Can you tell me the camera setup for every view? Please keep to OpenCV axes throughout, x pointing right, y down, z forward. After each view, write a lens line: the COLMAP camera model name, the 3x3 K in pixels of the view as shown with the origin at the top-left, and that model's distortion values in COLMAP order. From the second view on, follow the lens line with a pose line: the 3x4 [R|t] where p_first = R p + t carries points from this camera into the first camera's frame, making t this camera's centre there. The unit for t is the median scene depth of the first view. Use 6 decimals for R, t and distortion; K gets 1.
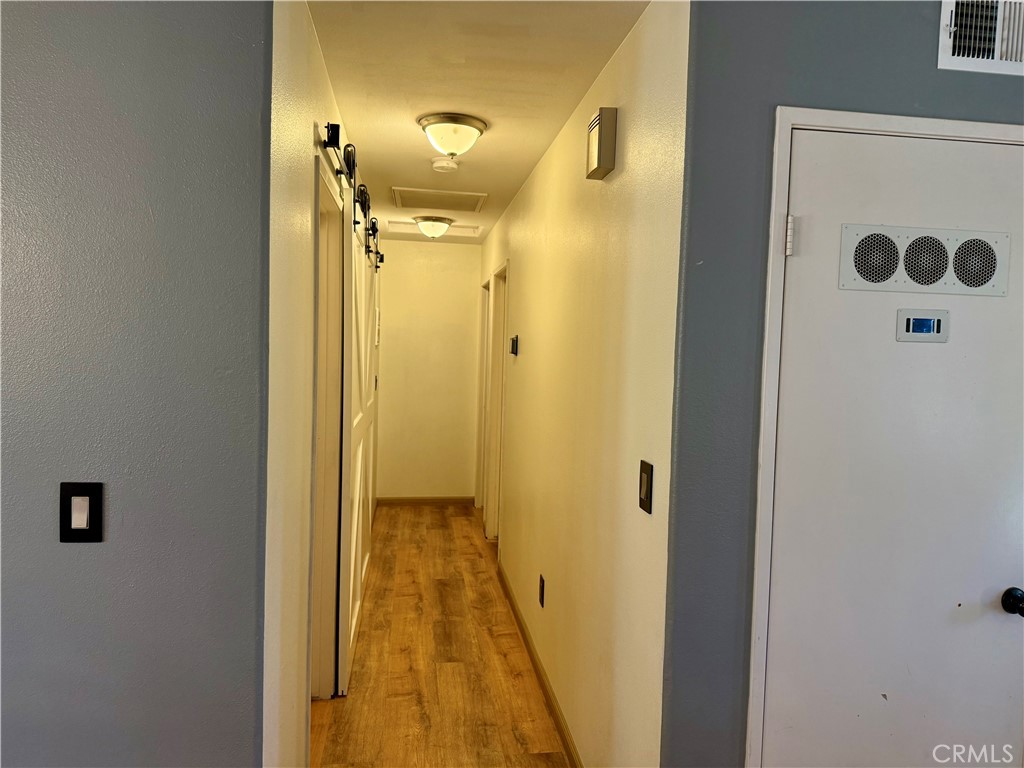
lens RADIAL K [[712.8, 0, 527.8], [0, 712.8, 384.0], [0, 0, 1]] dist [0.002127, 0.000835]
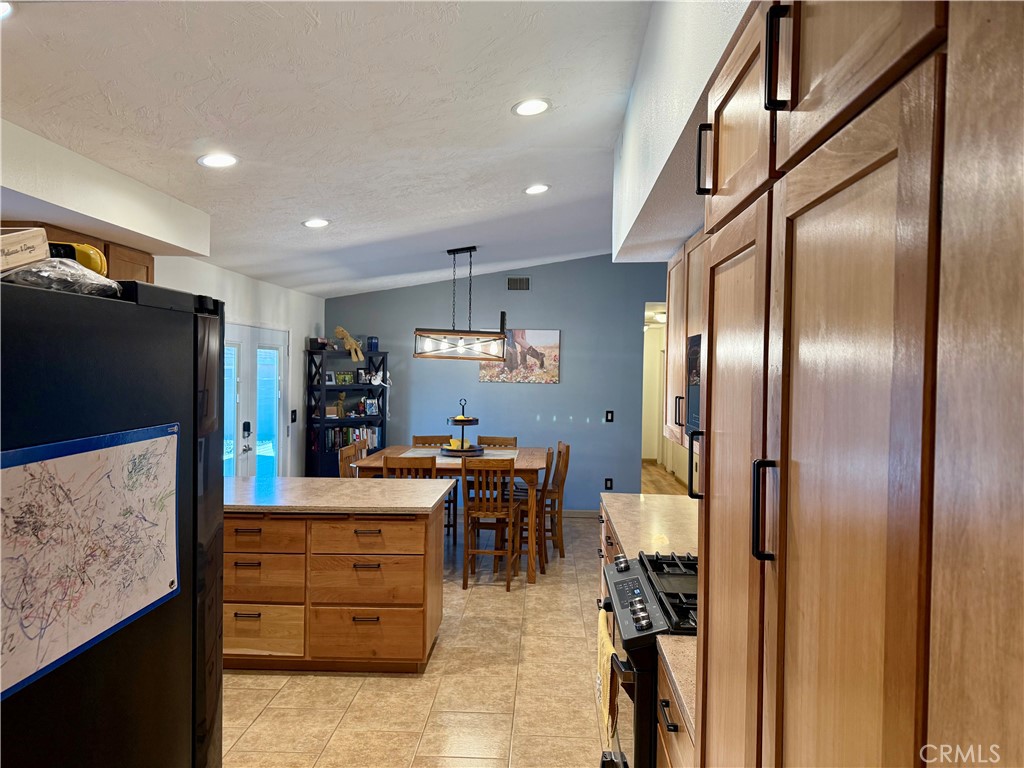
lens RADIAL K [[713.5, 0, 516.9], [0, 713.5, 382.8], [0, 0, 1]] dist [0.083517, -0.089298]
pose [[0.977860, -0.009933, -0.209024, -0.055366], [0.001051, 0.999093, -0.042562, 0.049386], [0.209257, 0.041401, 0.976984, -1.435263]]
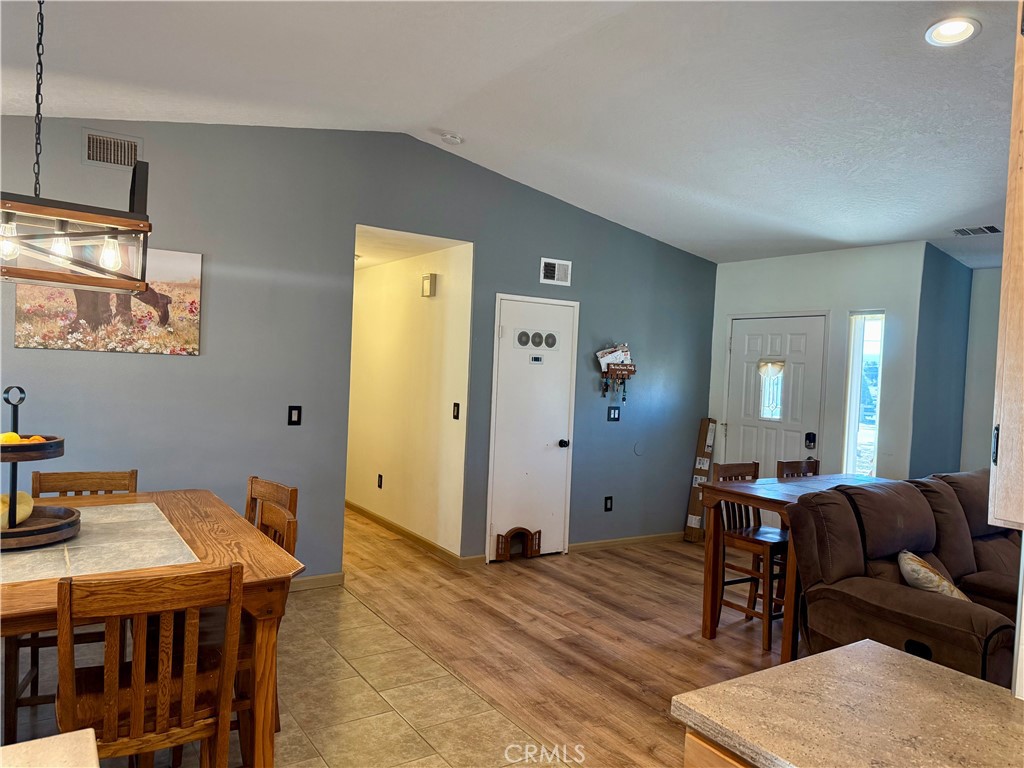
lens RADIAL K [[711.2, 0, 512.4], [0, 711.2, 387.4], [0, 0, 1]] dist [0.115058, -0.171726]
pose [[0.913318, -0.002943, 0.407236, -0.329918], [0.007464, 0.999927, -0.009513, 0.029733], [-0.407178, 0.011728, 0.913274, -0.725182]]
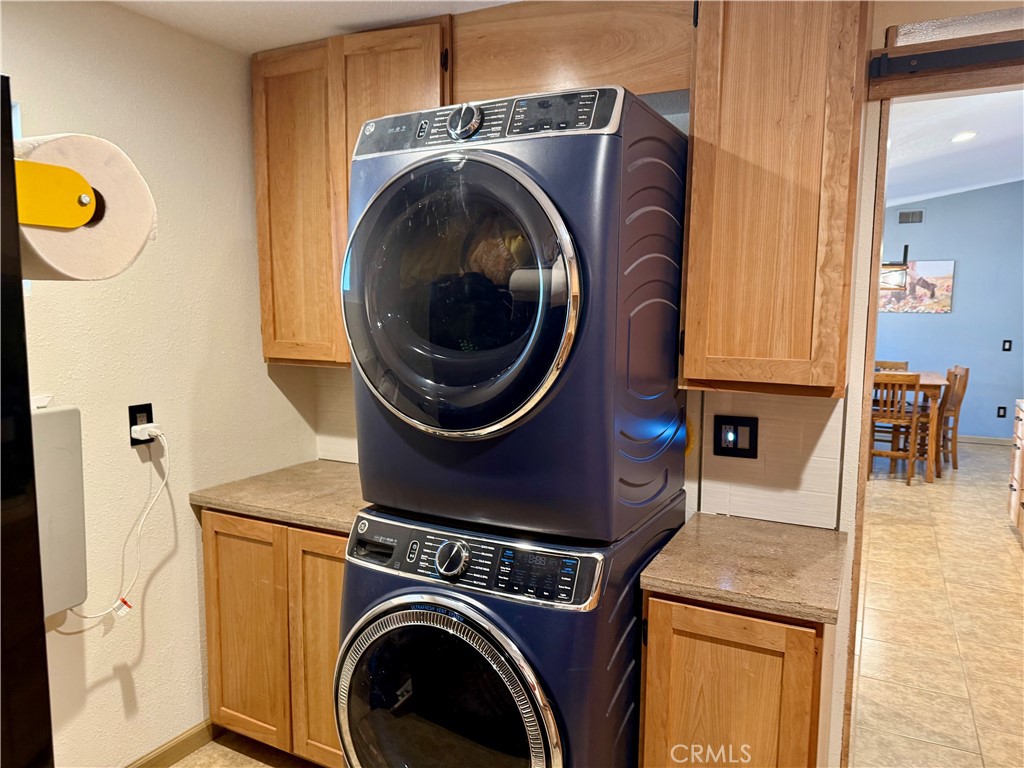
lens RADIAL K [[724.8, 0, 515.9], [0, 724.8, 386.5], [0, 0, 1]] dist [0.076751, -0.088103]
pose [[0.806066, 0.043917, -0.590193, -0.098738], [-0.020688, 0.998724, 0.046062, 0.099082], [0.591463, -0.024919, 0.805947, -1.858542]]
